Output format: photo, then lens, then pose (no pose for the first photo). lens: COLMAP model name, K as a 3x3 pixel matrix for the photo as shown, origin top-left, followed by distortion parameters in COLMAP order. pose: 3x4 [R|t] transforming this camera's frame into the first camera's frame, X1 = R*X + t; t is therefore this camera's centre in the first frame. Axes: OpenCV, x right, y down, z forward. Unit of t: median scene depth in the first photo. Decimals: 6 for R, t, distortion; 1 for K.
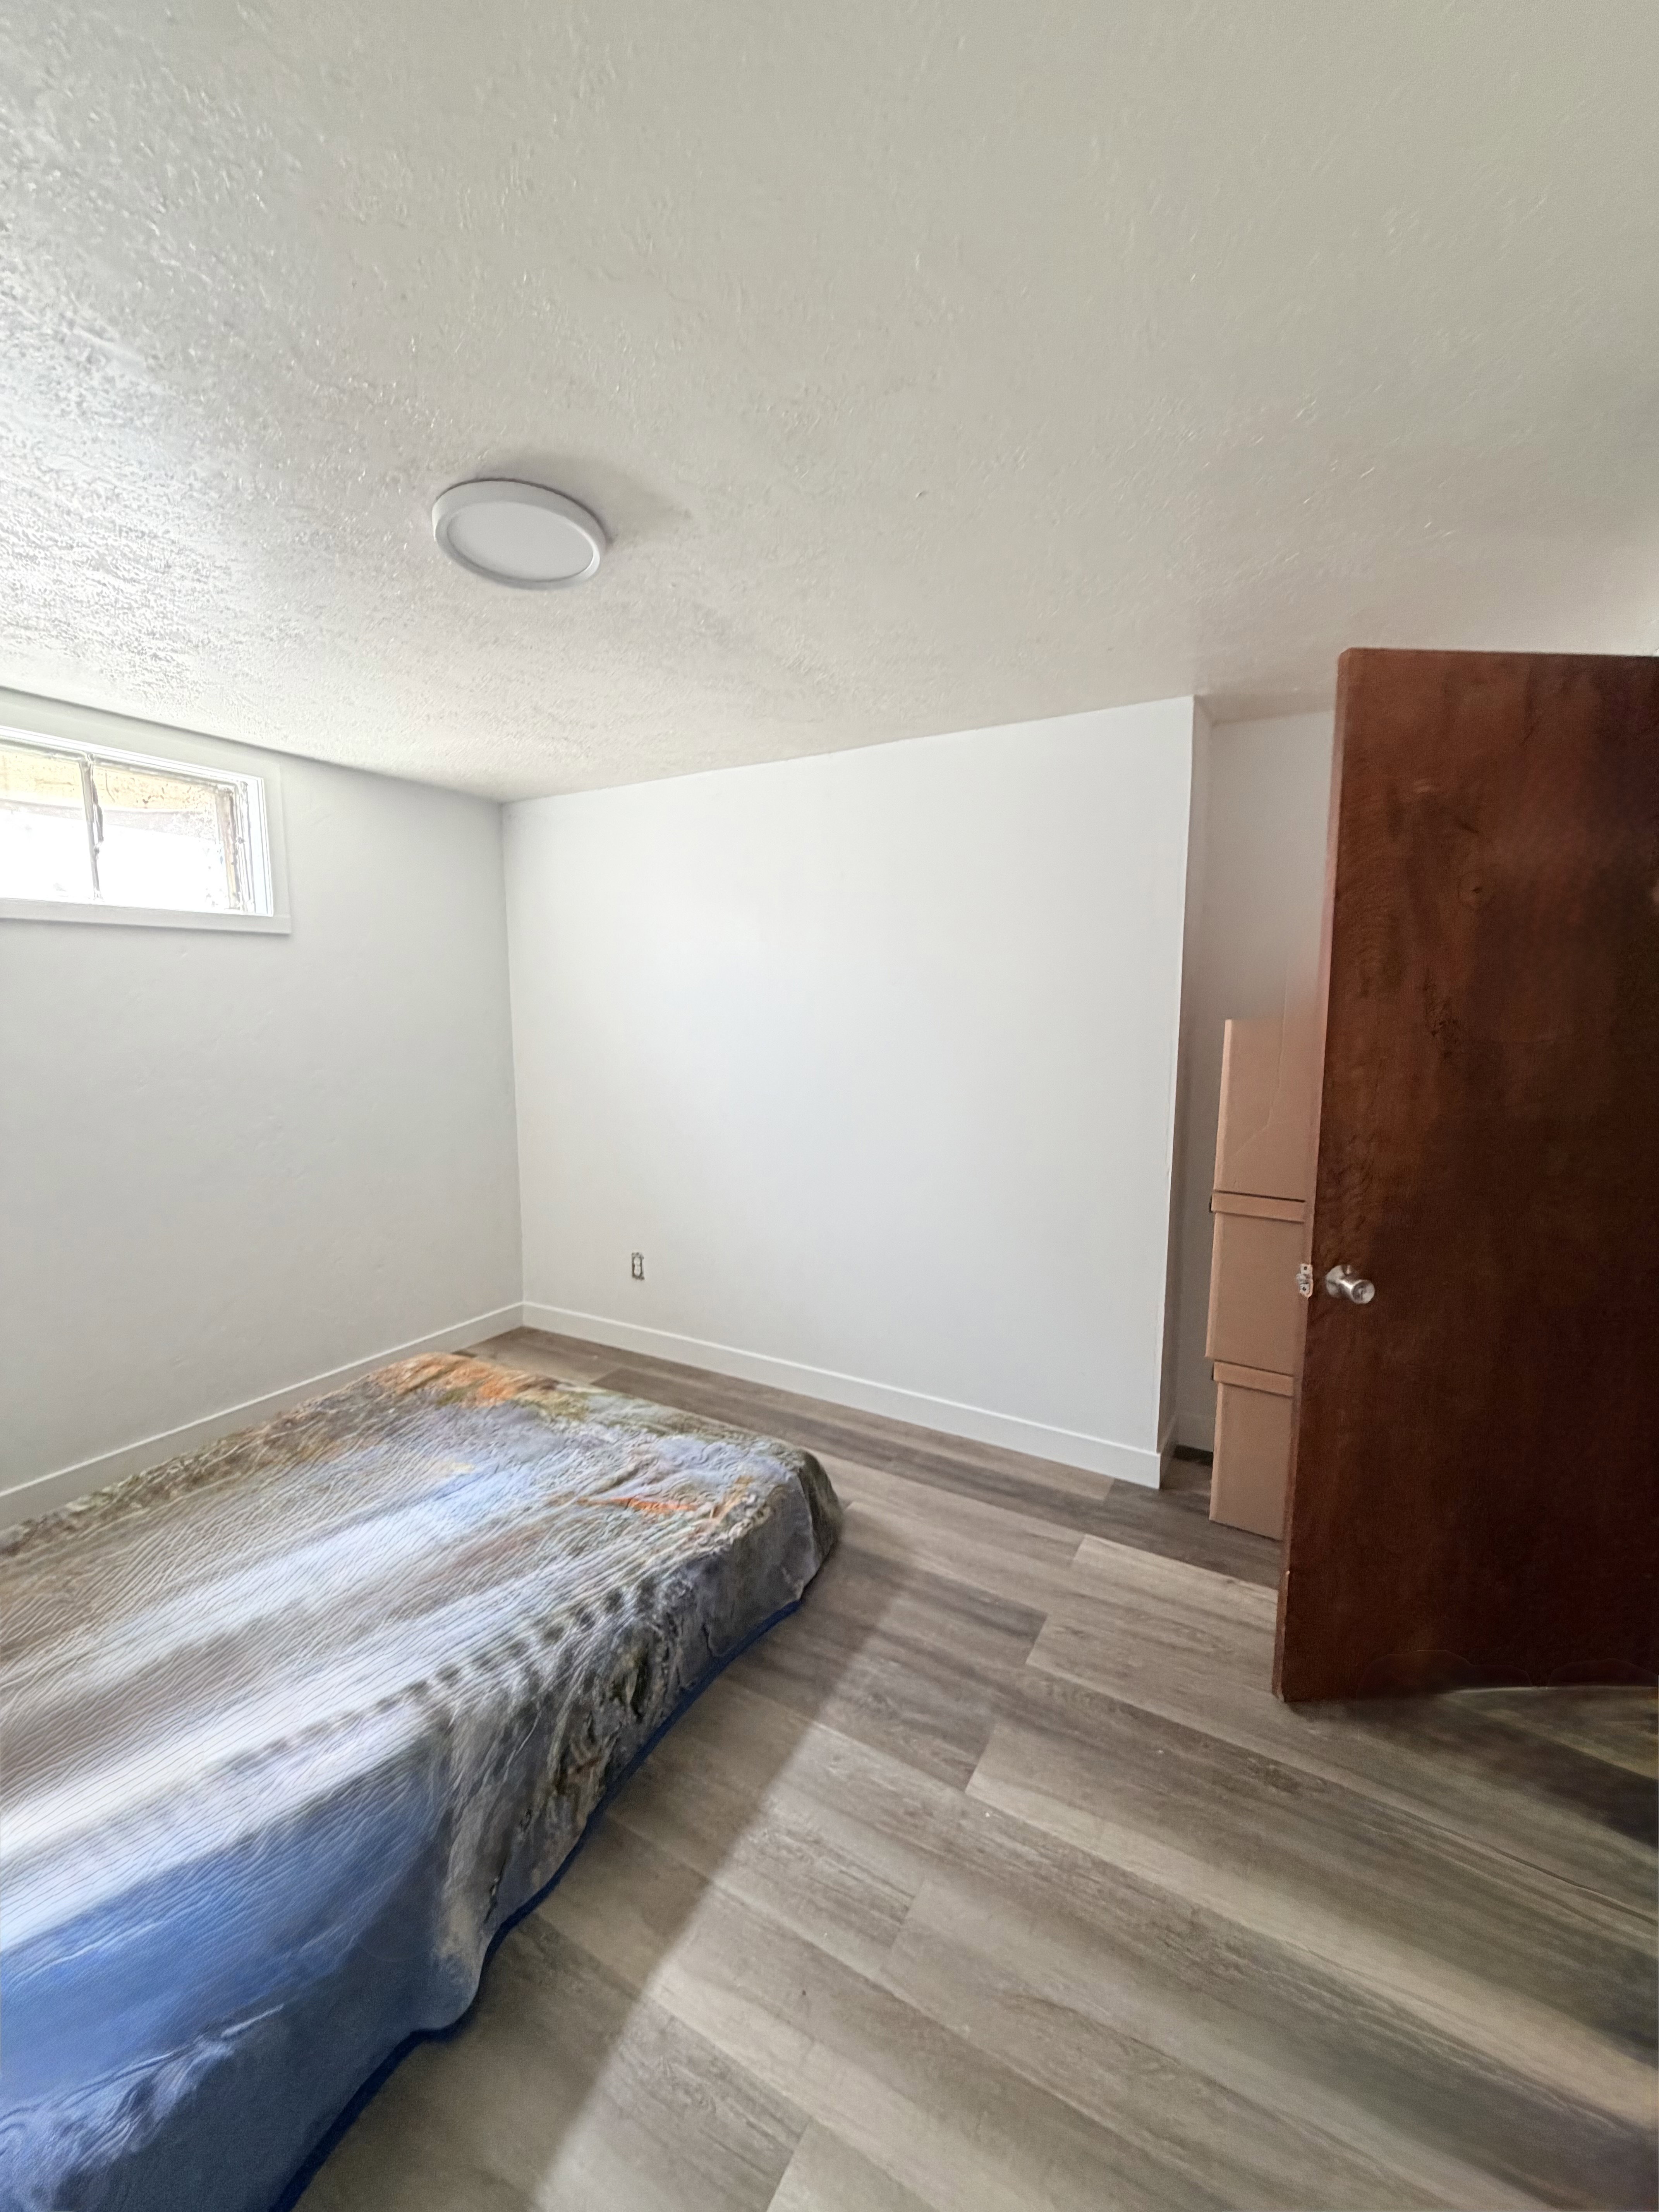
lens RADIAL K [[884.5, 0, 830.0], [0, 884.5, 1108.9], [0, 0, 1]] dist [0.000190, 0.000236]
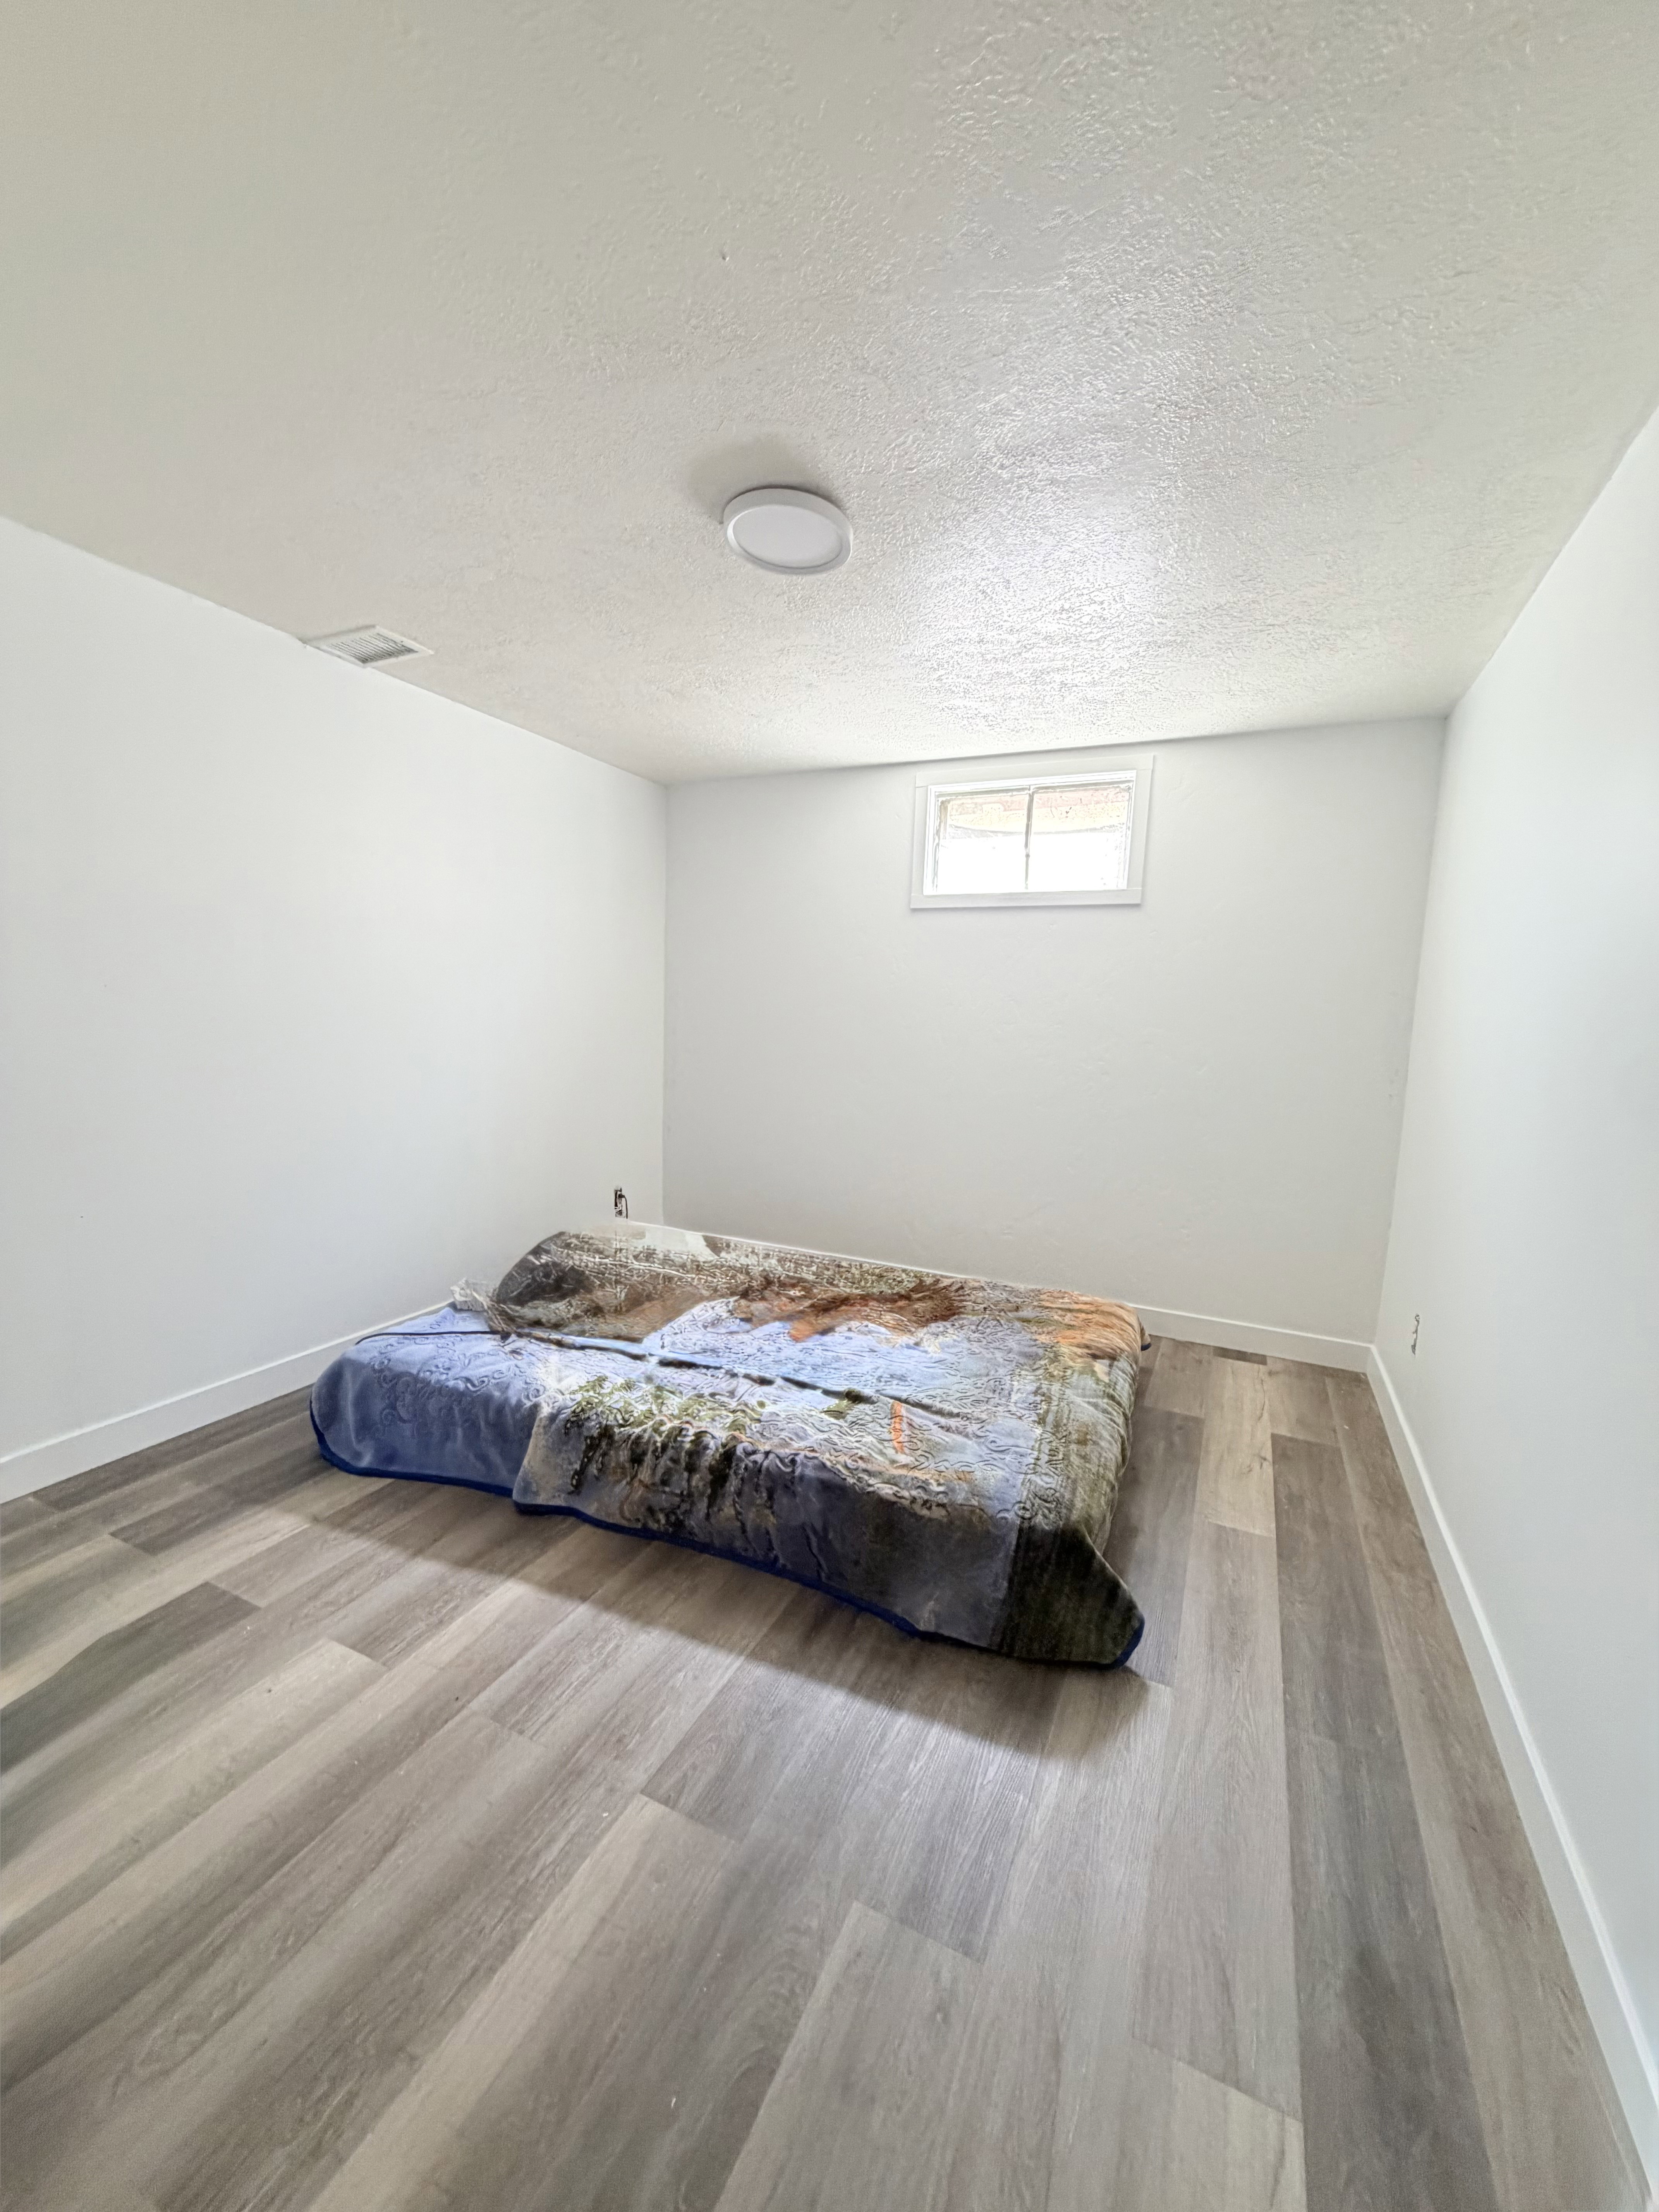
lens RADIAL K [[884.5, 0, 830.0], [0, 884.5, 1108.9], [0, 0, 1]] dist [0.000190, 0.000236]
pose [[0.080622, 0.114499, -0.990147, 0.923371], [-0.162273, 0.981635, 0.100302, 0.018075], [0.983447, 0.152587, 0.097722, 0.994238]]
